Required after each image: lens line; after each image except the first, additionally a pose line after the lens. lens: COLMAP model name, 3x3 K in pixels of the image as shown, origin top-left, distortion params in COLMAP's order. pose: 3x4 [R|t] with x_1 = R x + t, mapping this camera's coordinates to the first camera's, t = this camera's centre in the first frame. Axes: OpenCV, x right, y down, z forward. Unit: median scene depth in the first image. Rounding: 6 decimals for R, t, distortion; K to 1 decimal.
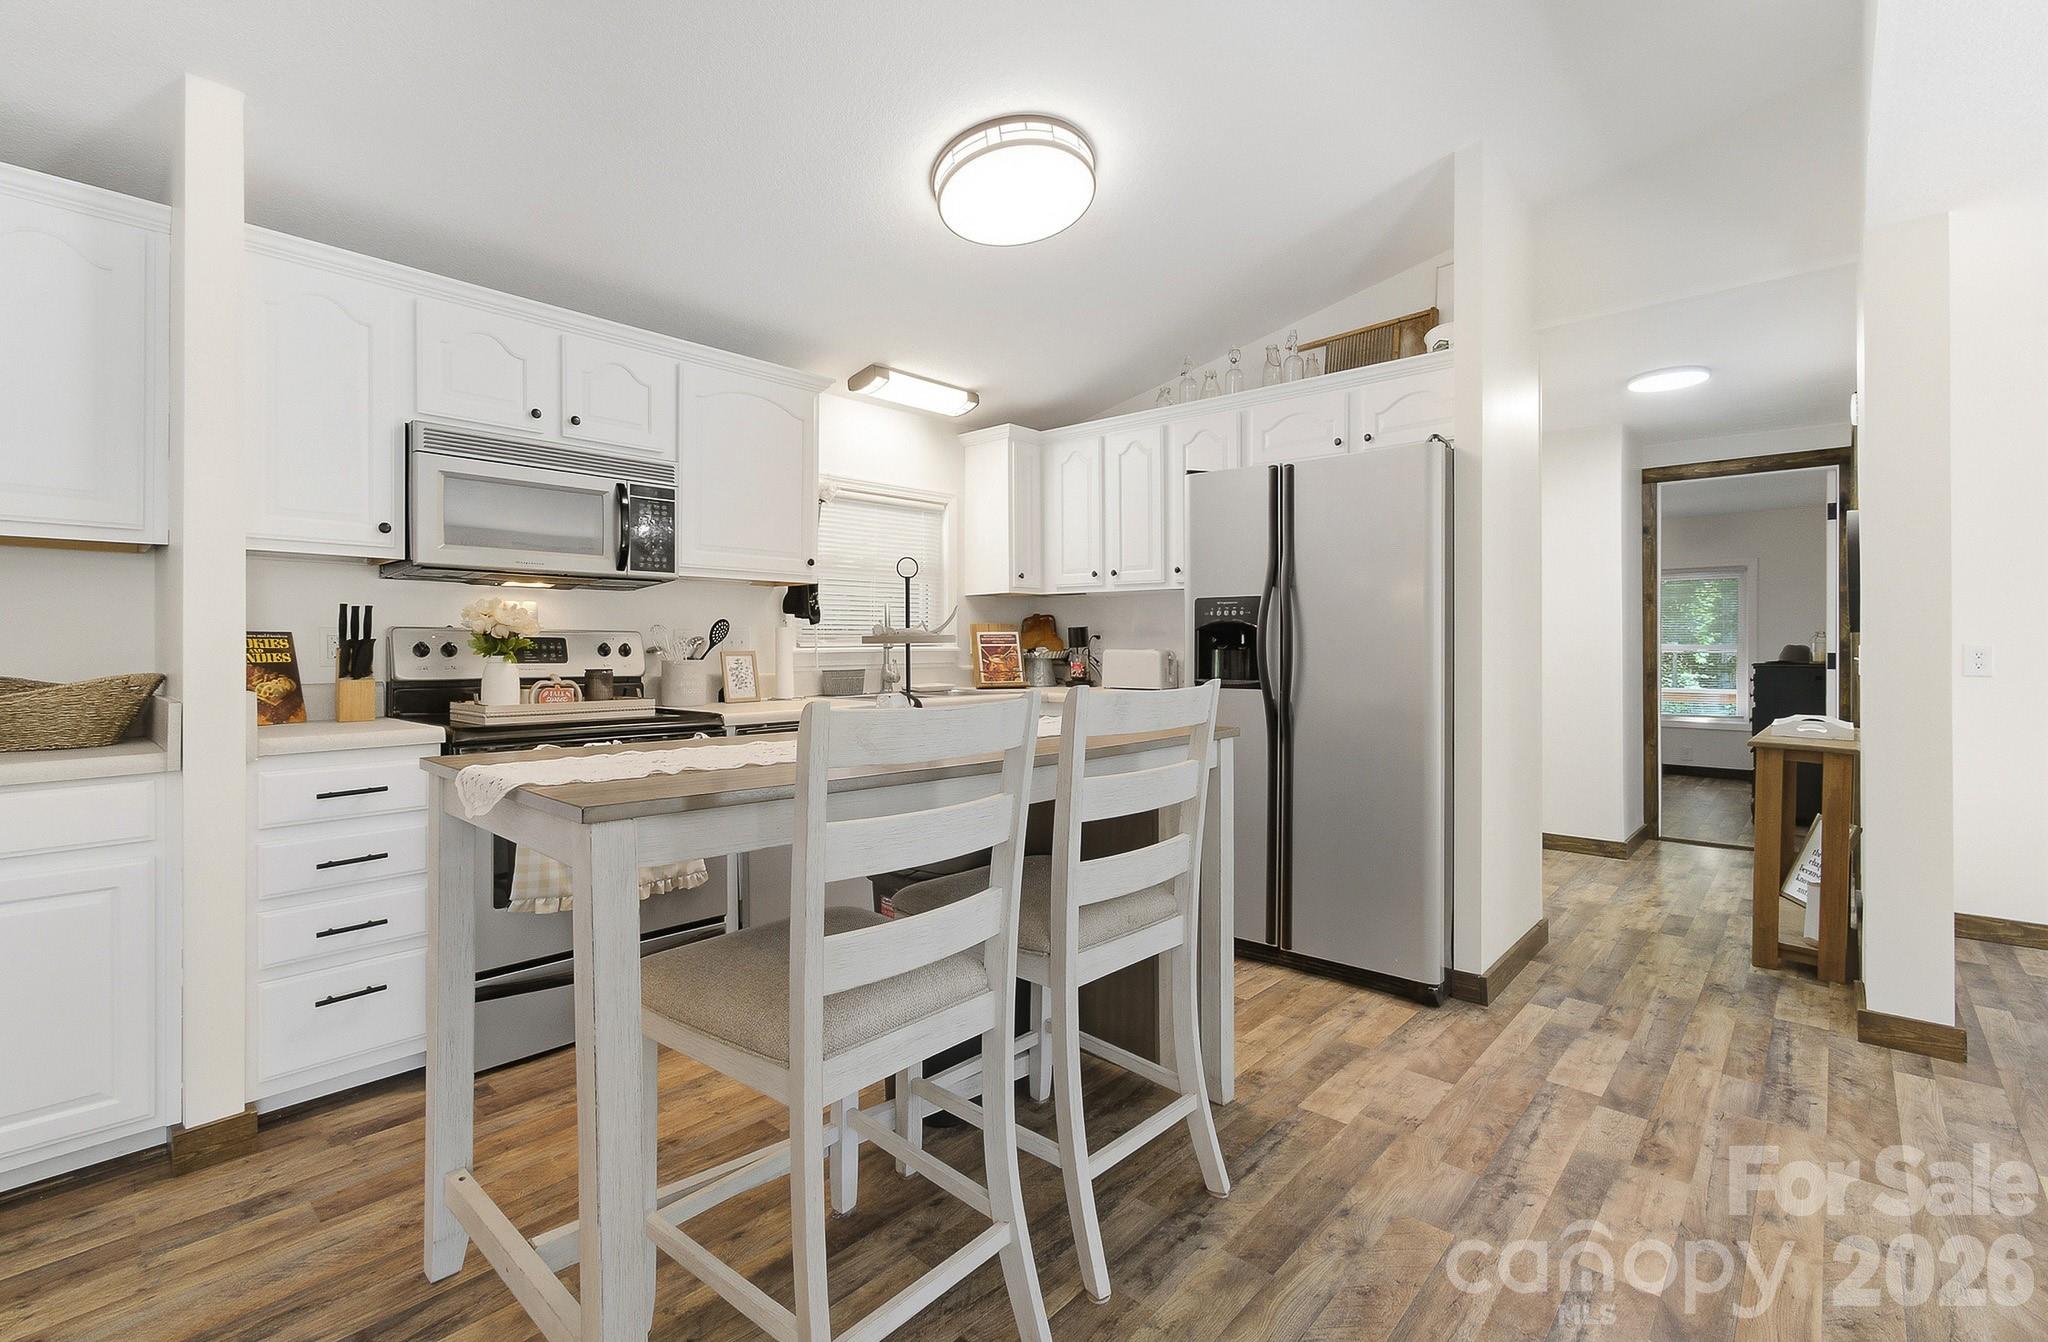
lens RADIAL K [[942.4, 0, 1006.1], [0, 942.4, 598.6], [0, 0, 1]] dist [0.002184, 0.000431]
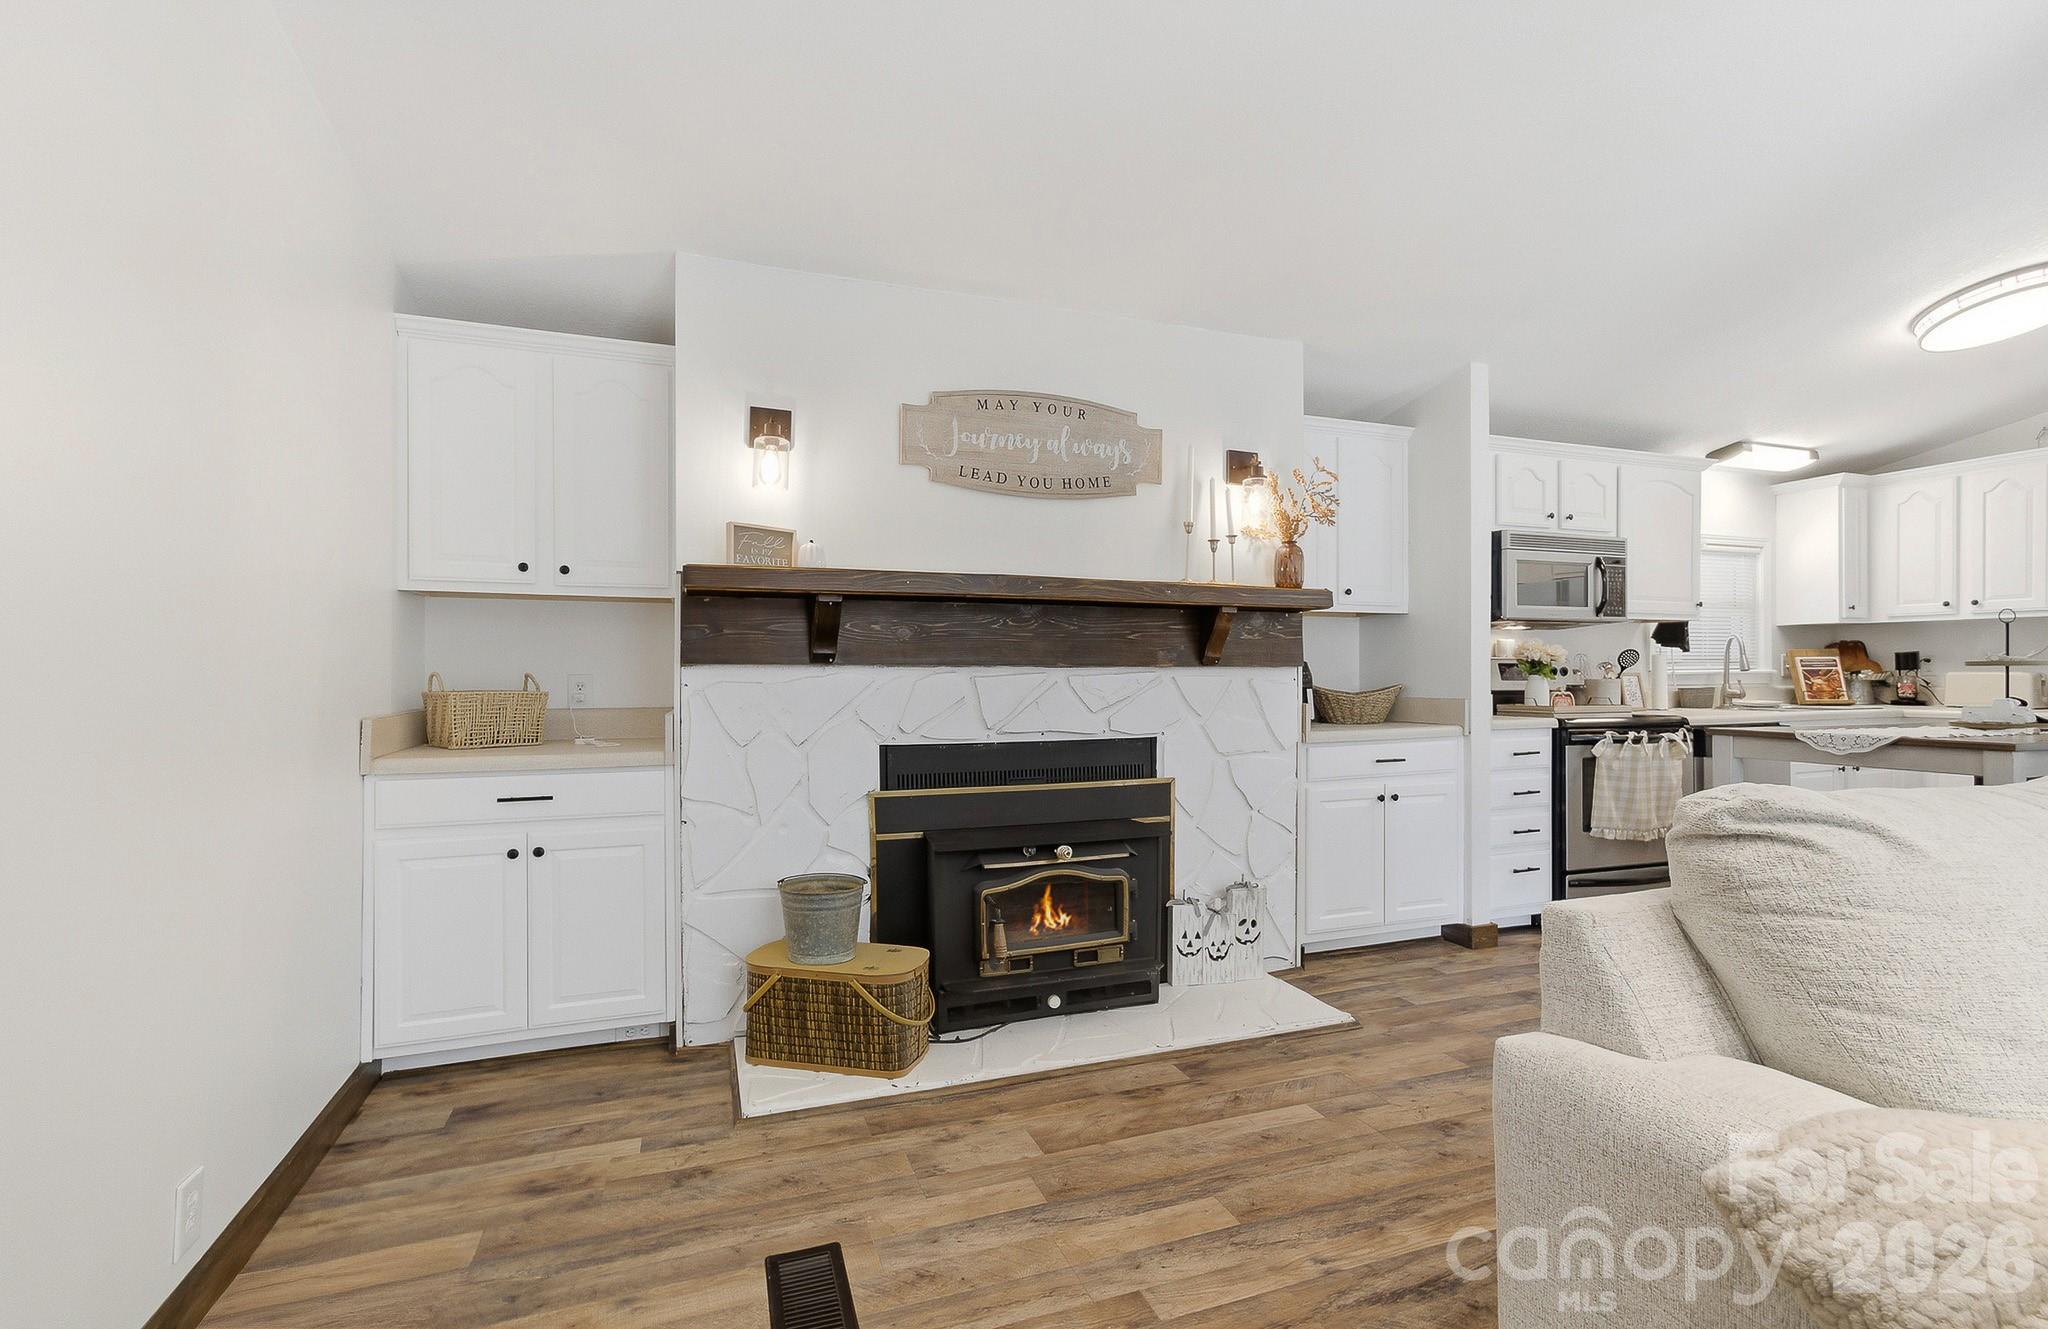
lens RADIAL K [[924.5, 0, 1042.9], [0, 924.5, 666.3], [0, 0, 1]] dist [-0.000247, 0.000028]
pose [[0.888190, -0.003480, -0.459464, -0.403022], [0.024587, 0.998899, 0.039963, -0.025334], [0.458819, -0.046792, 0.887297, -0.517033]]
